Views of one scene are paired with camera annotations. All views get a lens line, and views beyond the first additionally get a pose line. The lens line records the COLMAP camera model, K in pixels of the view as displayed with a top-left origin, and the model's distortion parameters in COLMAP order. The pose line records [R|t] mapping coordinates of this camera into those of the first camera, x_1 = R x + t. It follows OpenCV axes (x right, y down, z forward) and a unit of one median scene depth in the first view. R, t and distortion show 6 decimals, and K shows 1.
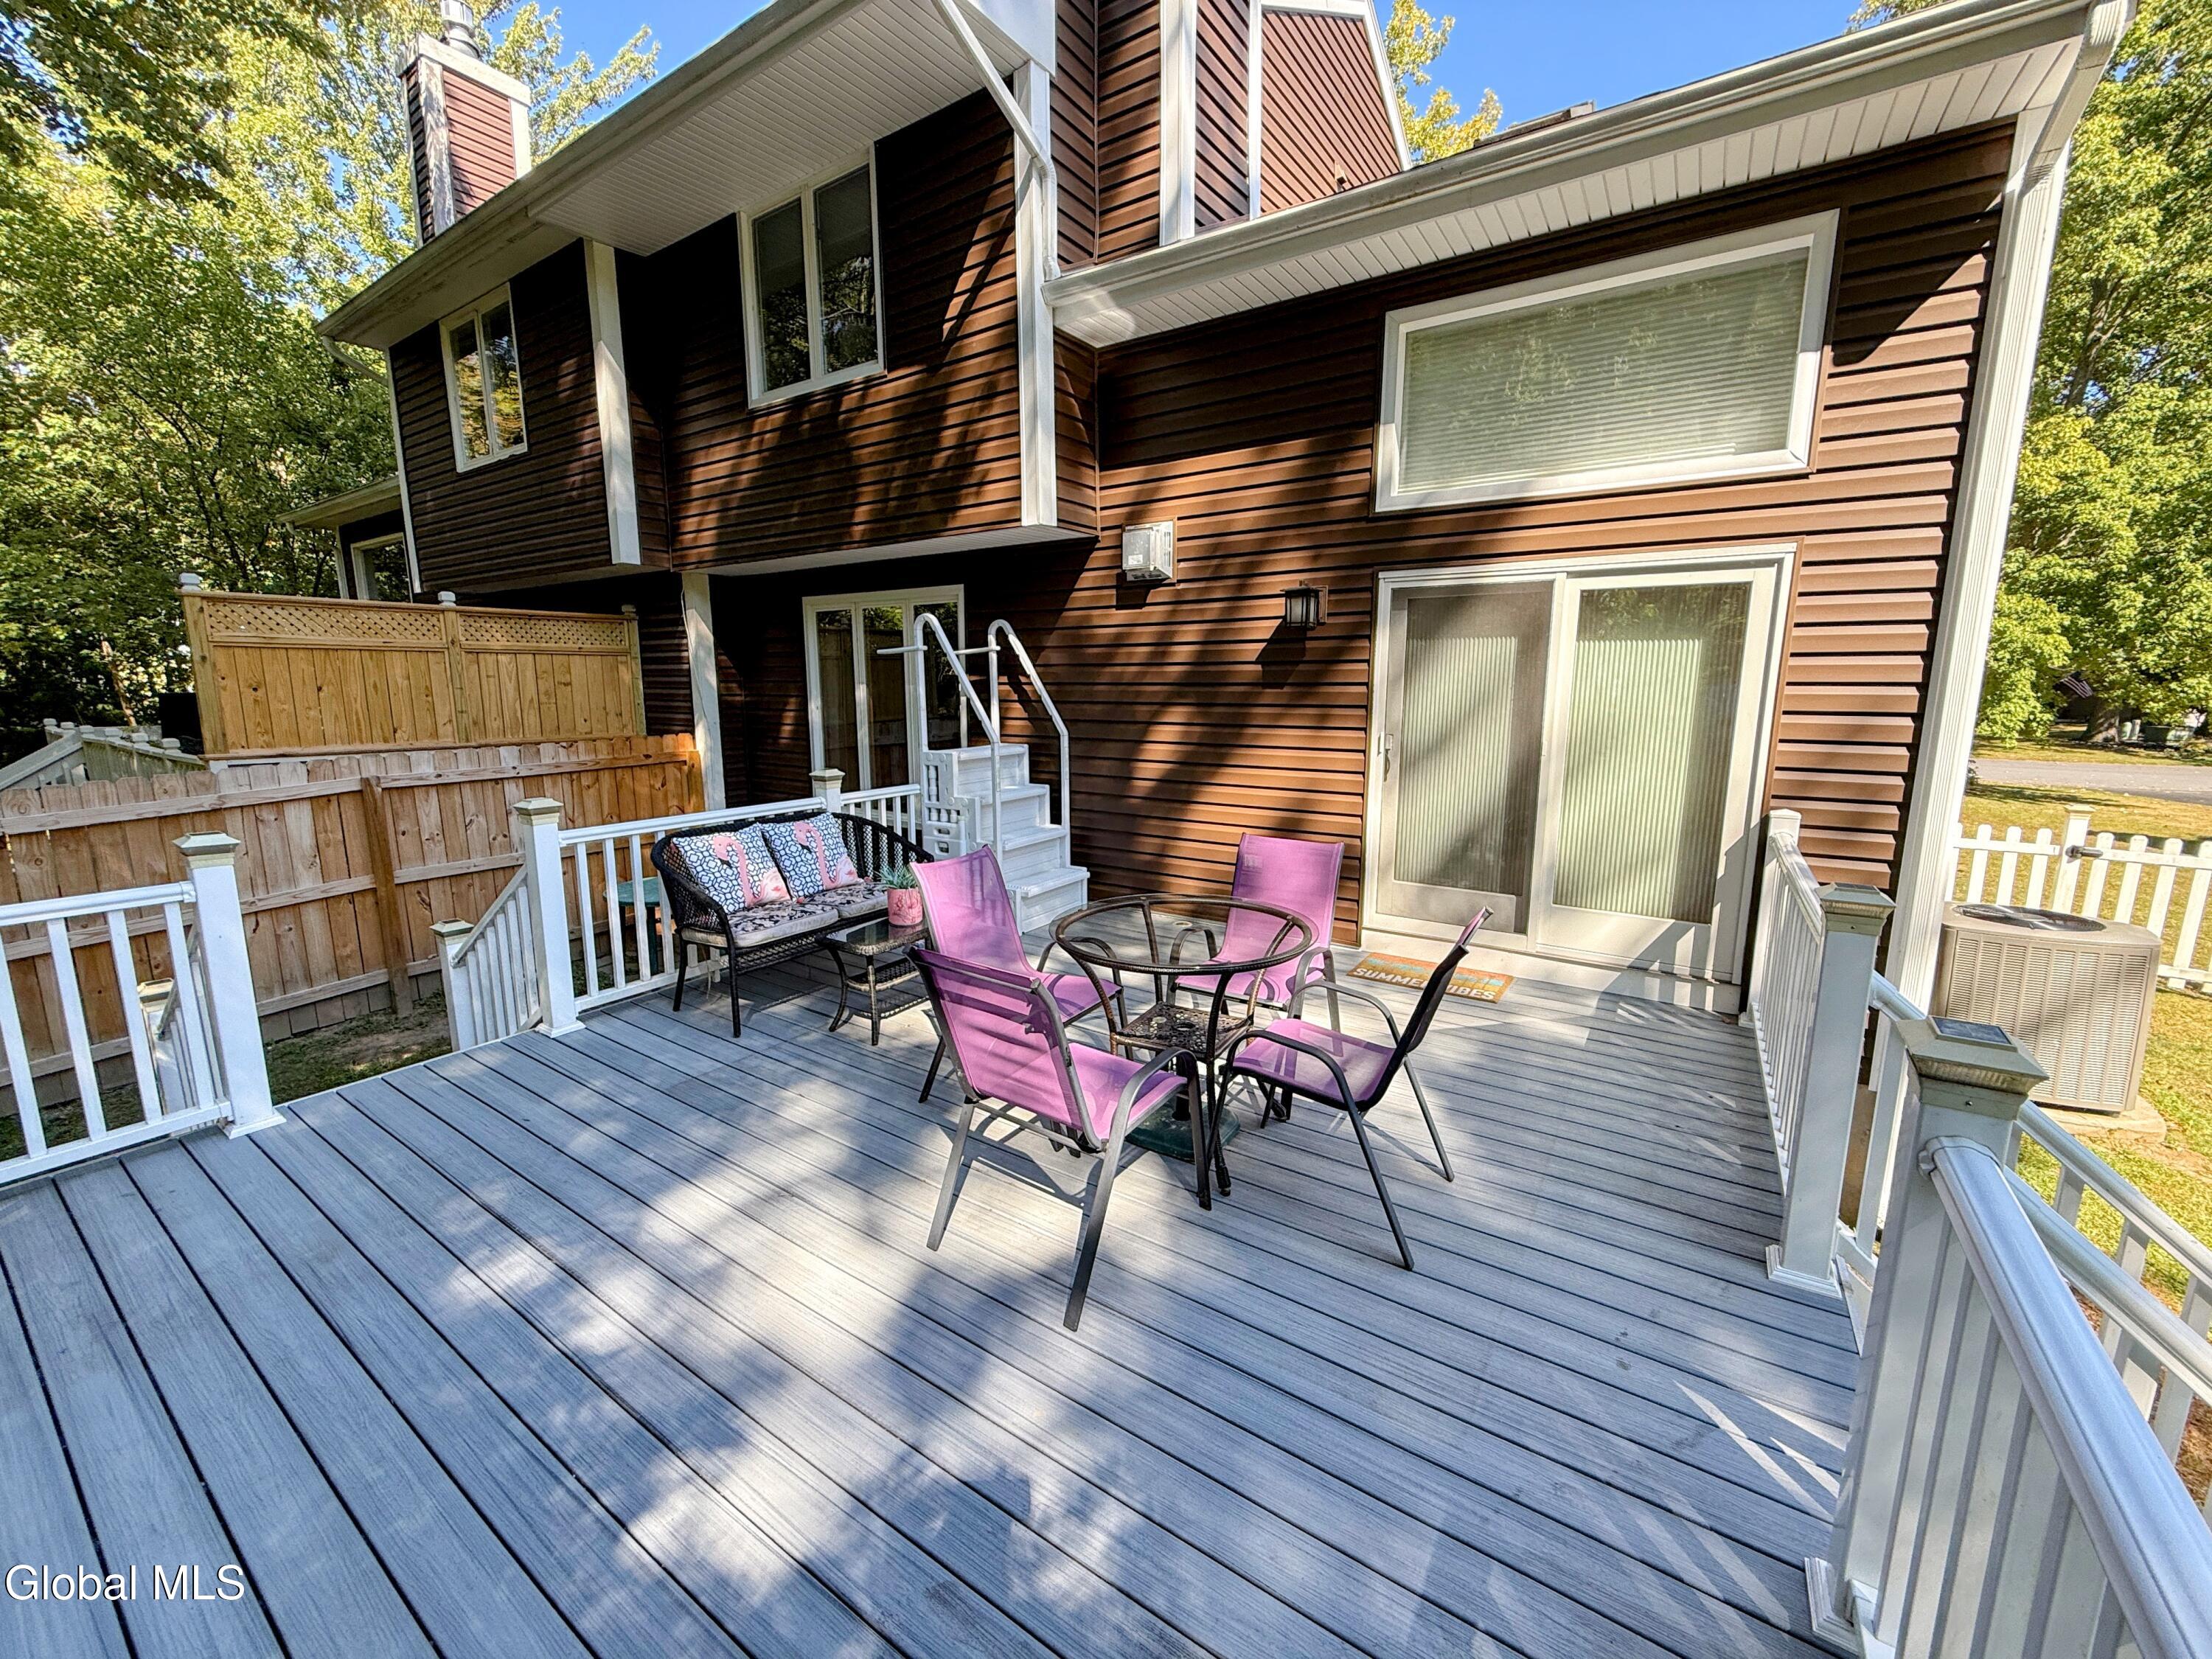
lens RADIAL K [[881.6, 0, 1105.7], [0, 881.6, 829.9], [0, 0, 1]] dist [0.000796, -0.000093]
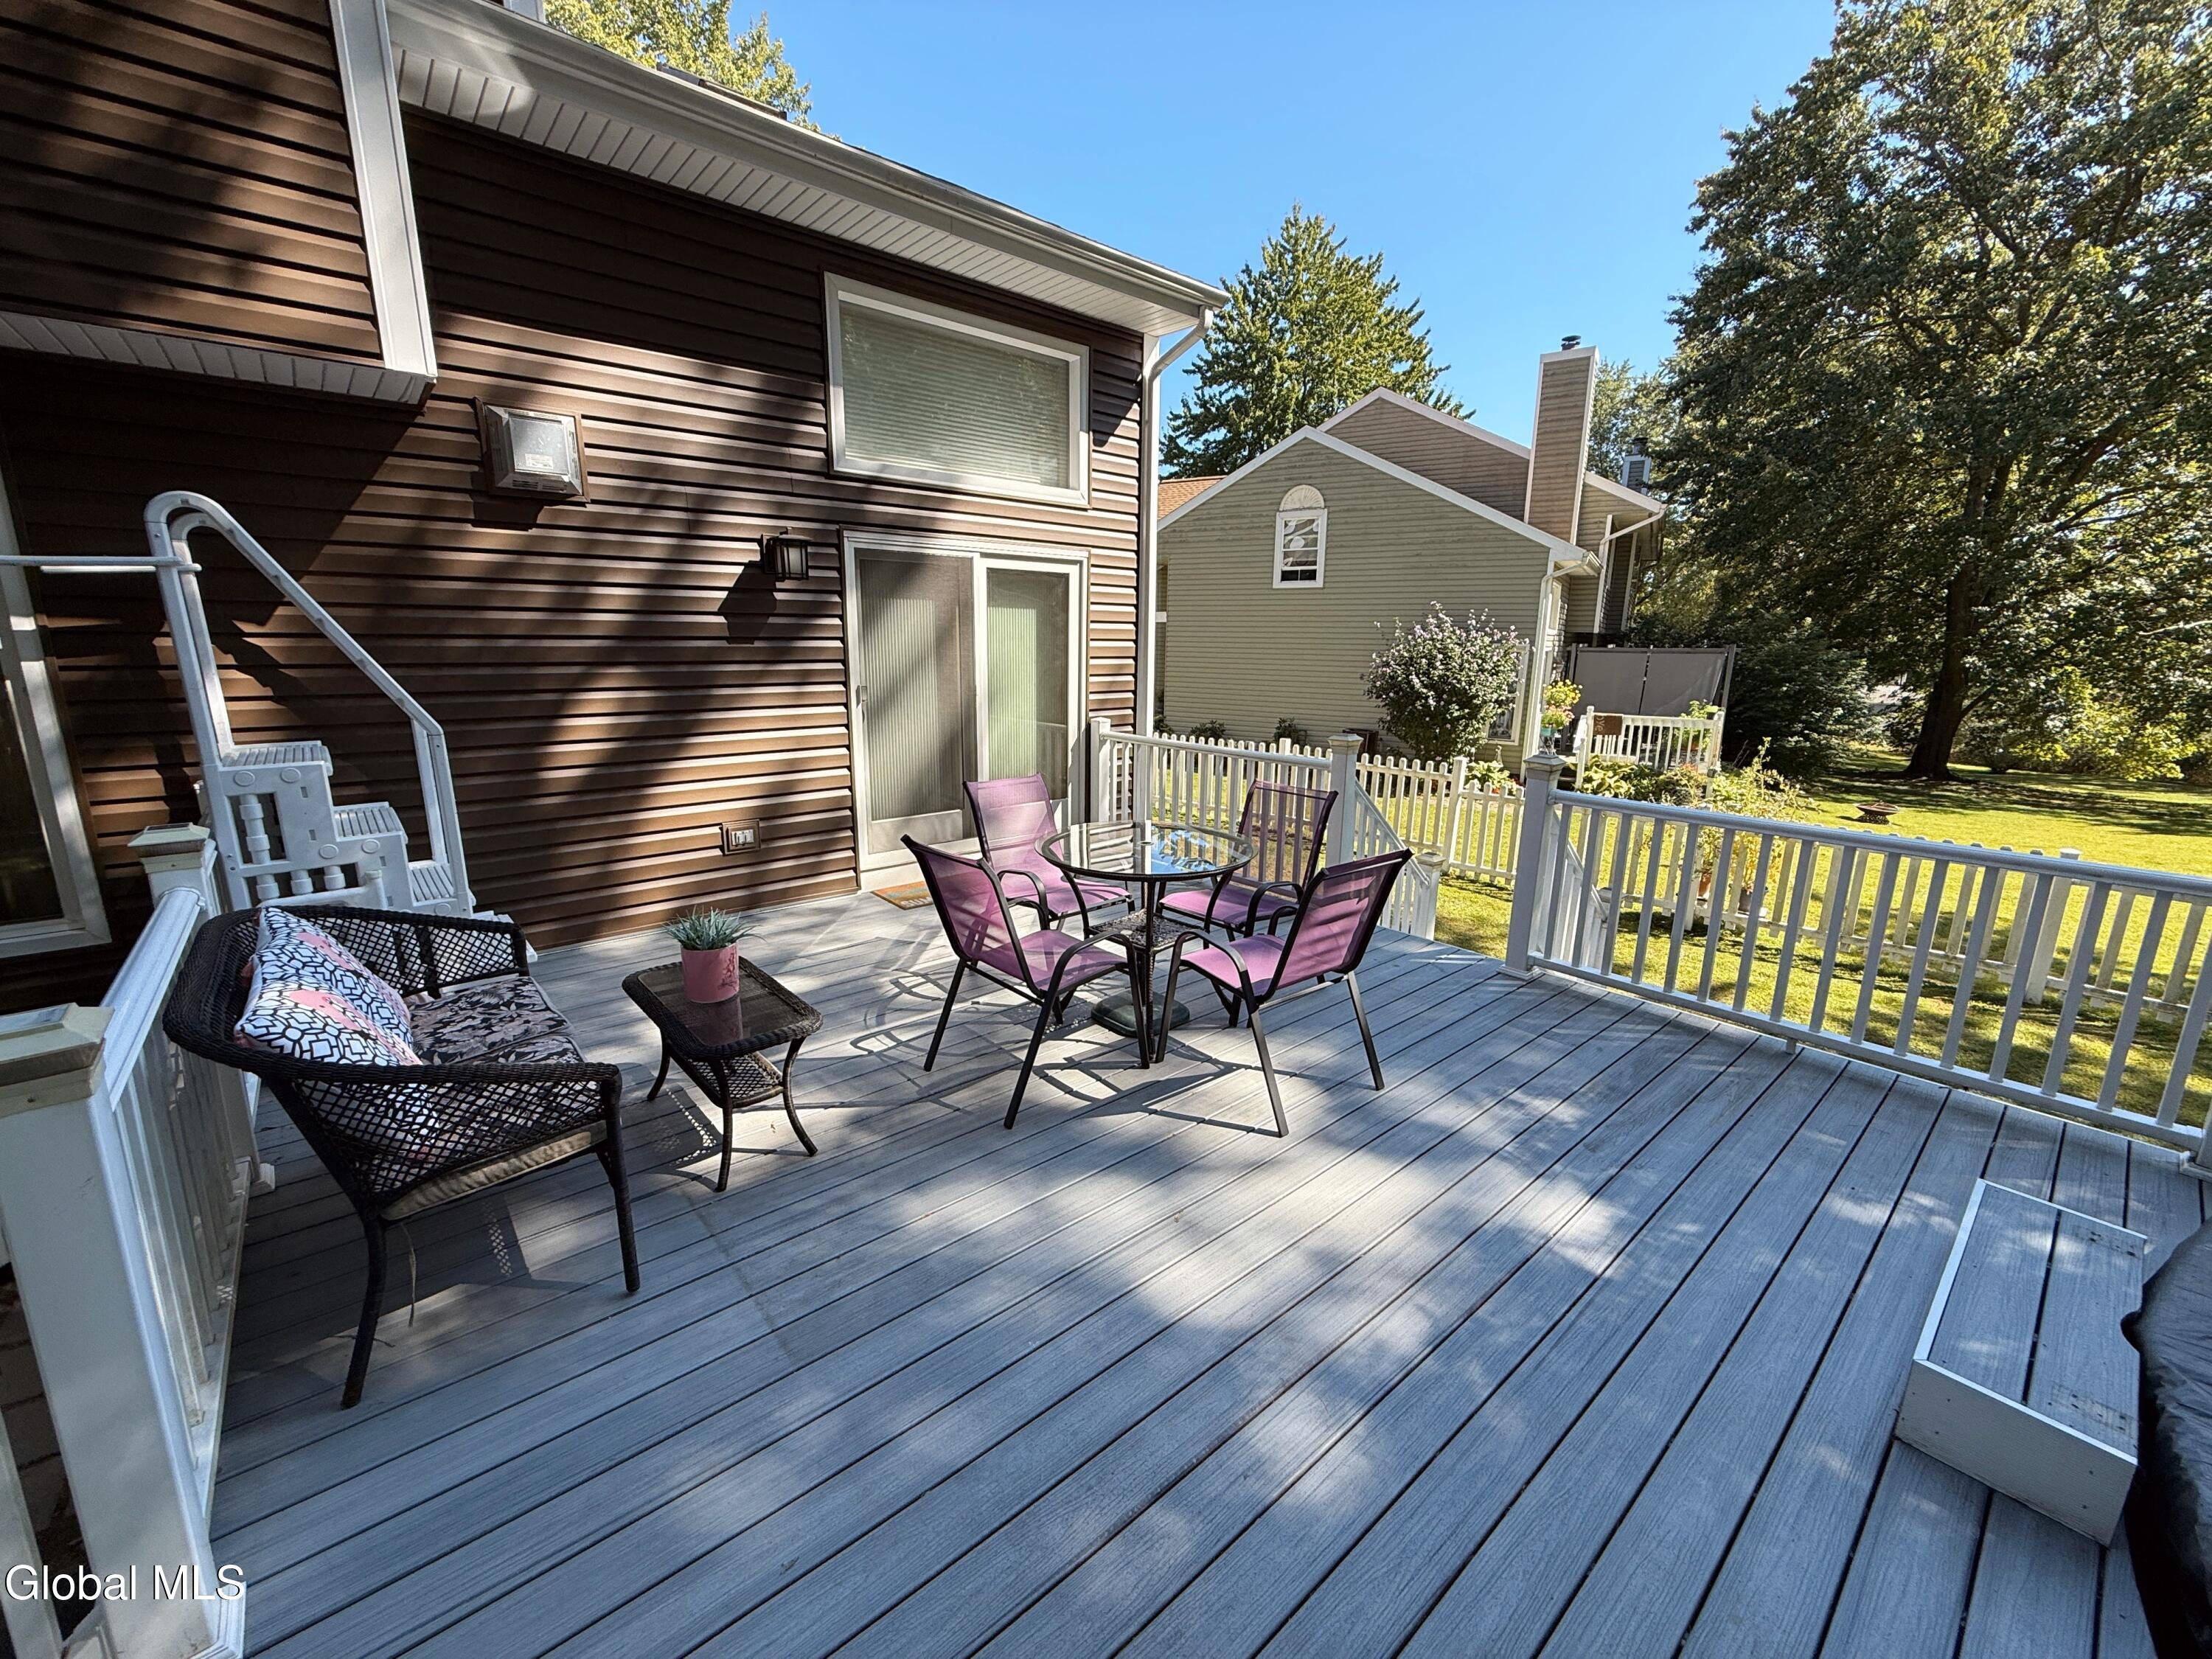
lens RADIAL K [[881.6, 0, 1103.2], [0, 881.6, 826.7], [0, 0, 1]] dist [0.000796, -0.000093]
pose [[0.260382, -0.199821, 0.944602, -0.654807], [0.152237, 0.974608, 0.164204, -0.074690], [-0.953428, 0.101047, 0.284191, 0.442976]]
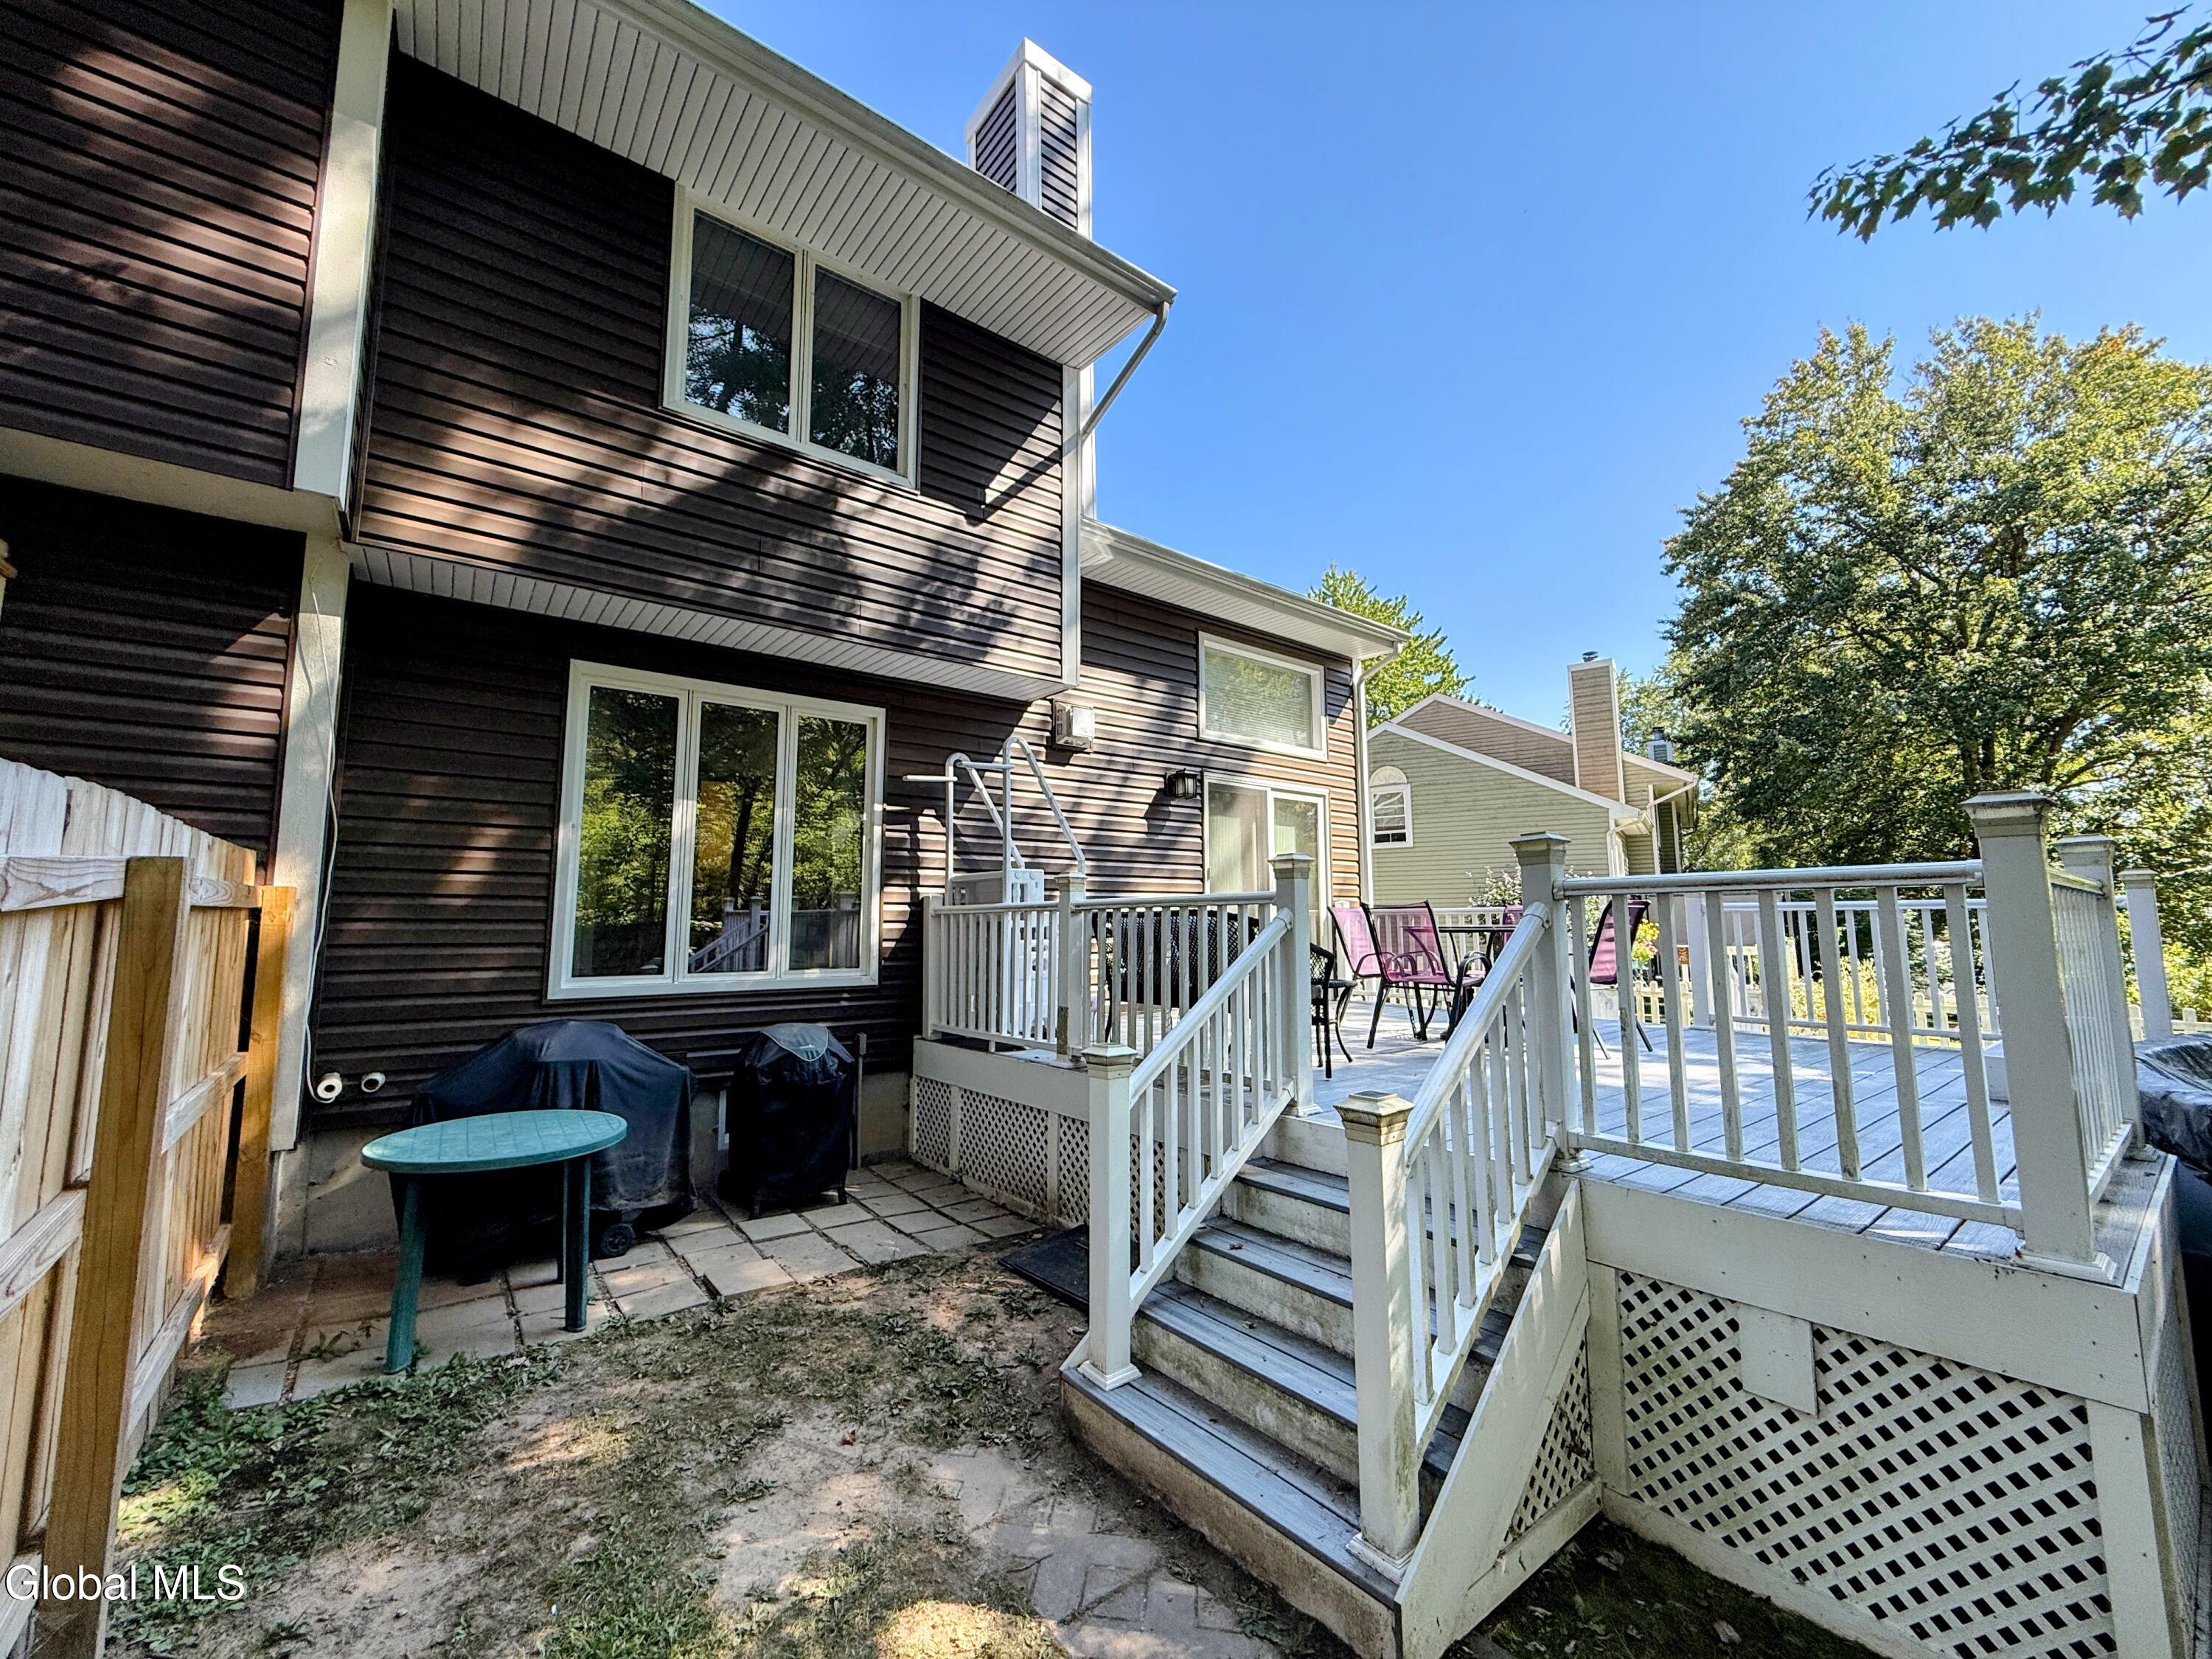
lens RADIAL K [[881.6, 0, 1104.6], [0, 881.6, 822.8], [0, 0, 1]] dist [0.000796, -0.000093]
pose [[0.300441, 0.109811, 0.947458, -1.300191], [0.164337, 0.972535, -0.164829, 0.045772], [-0.939536, 0.205224, 0.274144, 0.731535]]
